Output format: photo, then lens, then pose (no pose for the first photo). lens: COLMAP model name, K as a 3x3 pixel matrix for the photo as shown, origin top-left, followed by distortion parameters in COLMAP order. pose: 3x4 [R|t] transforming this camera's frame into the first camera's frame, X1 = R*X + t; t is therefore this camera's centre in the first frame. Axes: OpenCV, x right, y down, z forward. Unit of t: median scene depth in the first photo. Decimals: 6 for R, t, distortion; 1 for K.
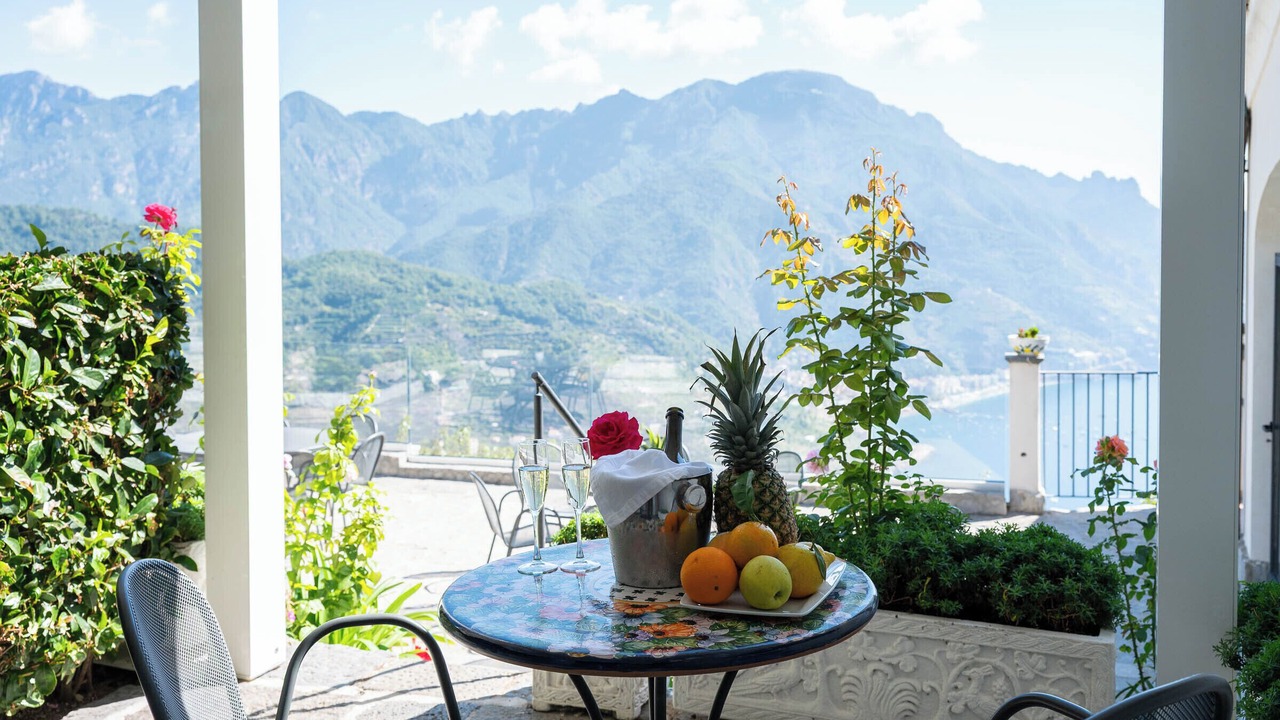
lens RADIAL K [[1188.5, 0, 640.0], [0, 1188.5, 360.0], [0, 0, 1]] dist [0.005943, -0.001303]
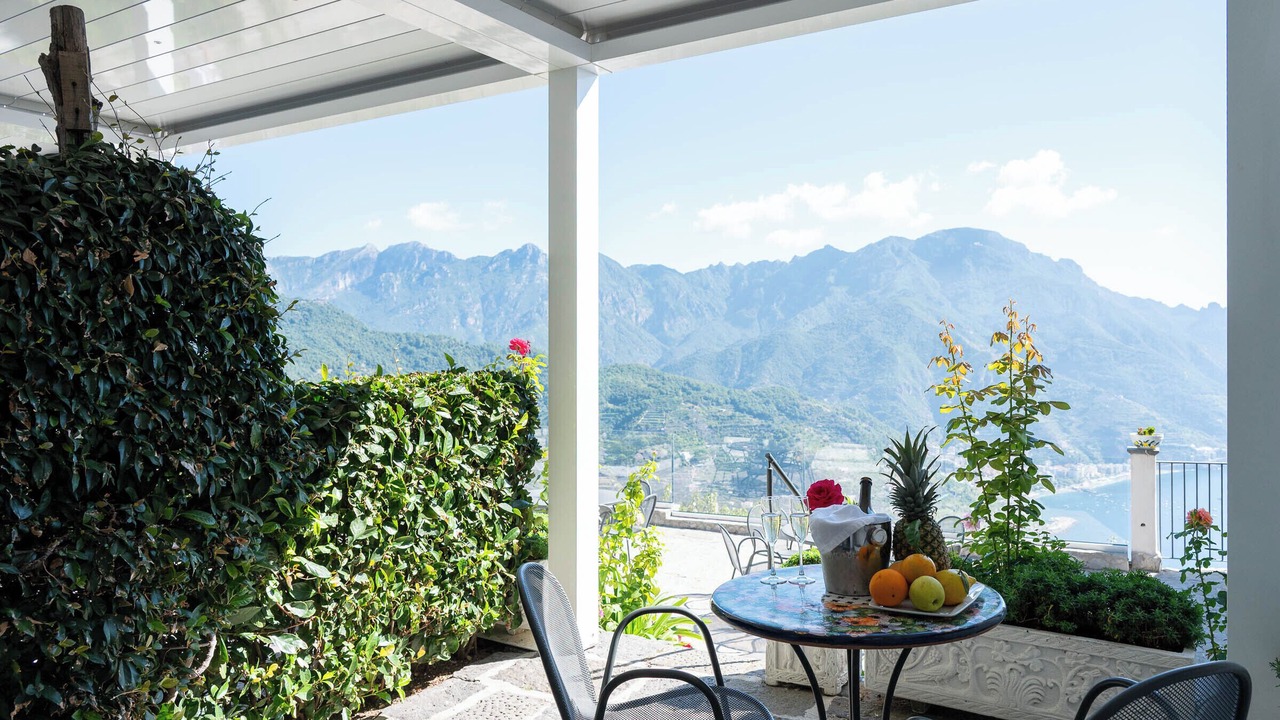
lens RADIAL K [[967.0, 0, 623.6], [0, 967.0, 379.9], [0, 0, 1]] dist [-0.001081, -0.001223]
pose [[0.976259, 0.004072, -0.216569, -0.004324], [-0.018755, 0.997657, -0.065787, 0.001926], [0.215793, 0.068287, 0.974048, -0.205606]]
